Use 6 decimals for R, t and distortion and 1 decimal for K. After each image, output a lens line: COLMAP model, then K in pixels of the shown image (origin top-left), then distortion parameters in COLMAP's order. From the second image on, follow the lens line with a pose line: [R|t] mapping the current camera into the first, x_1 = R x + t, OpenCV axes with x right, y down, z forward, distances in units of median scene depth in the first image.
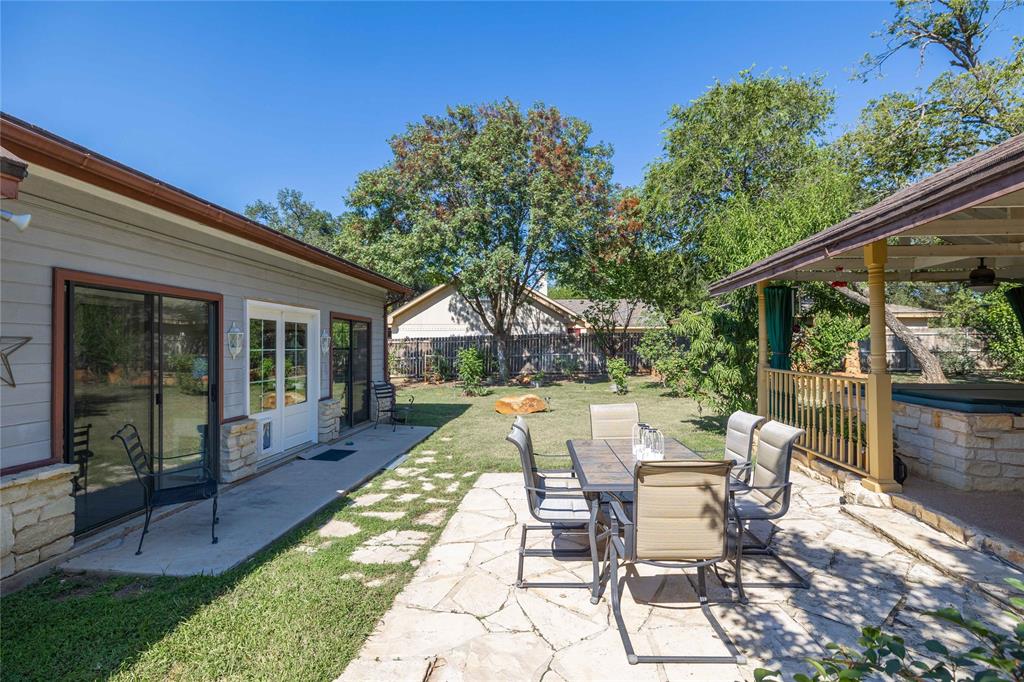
lens RADIAL K [[510.0, 0, 512.0], [0, 510.0, 341.0], [0, 0, 1]] dist [0.001503, 0.000001]
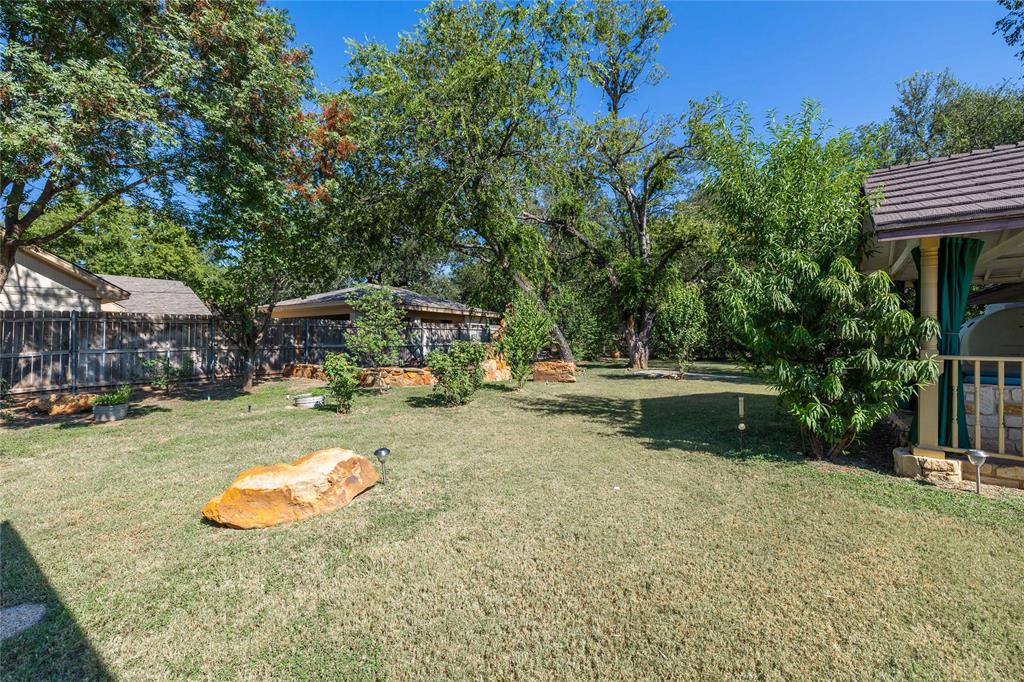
lens RADIAL K [[427.8, 0, 512.0], [0, 427.8, 341.0], [0, 0, 1]] dist [0.012007, 0.000077]
pose [[0.508317, 0.004153, 0.861160, -0.313266], [-0.003783, 0.999989, -0.002589, 0.044923], [-0.861162, -0.001942, 0.508327, 1.331252]]
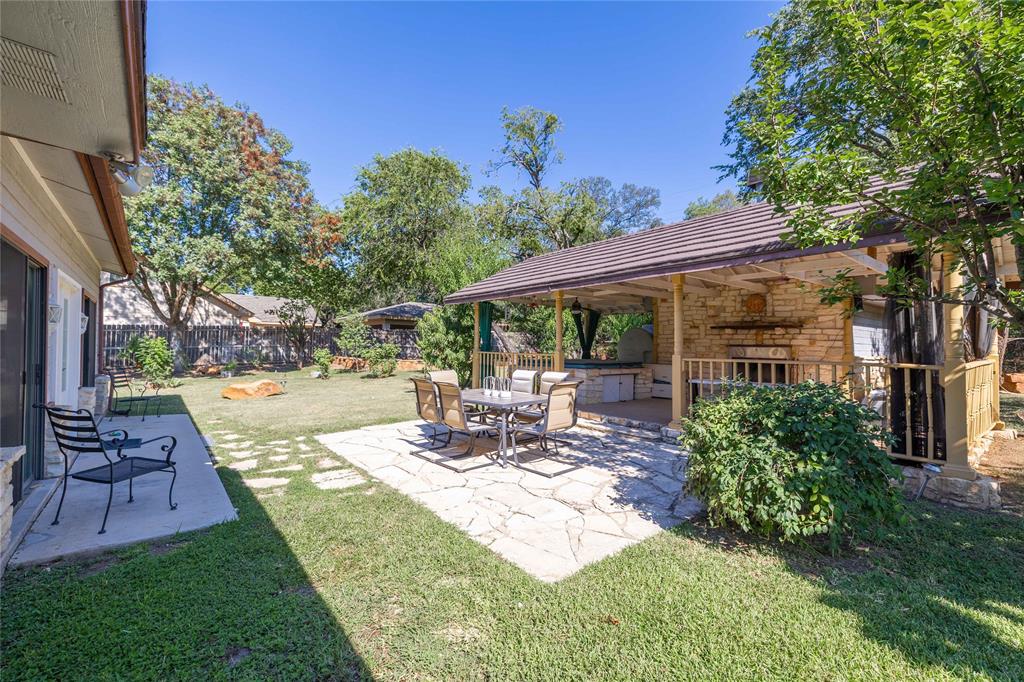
lens RADIAL K [[427.8, 0, 512.0], [0, 427.8, 341.0], [0, 0, 1]] dist [0.012007, 0.000077]
pose [[0.719834, 0.017587, 0.693923, -0.411139], [-0.021351, 0.999767, -0.003190, 0.023954], [-0.693818, -0.012519, 0.720042, -0.063380]]
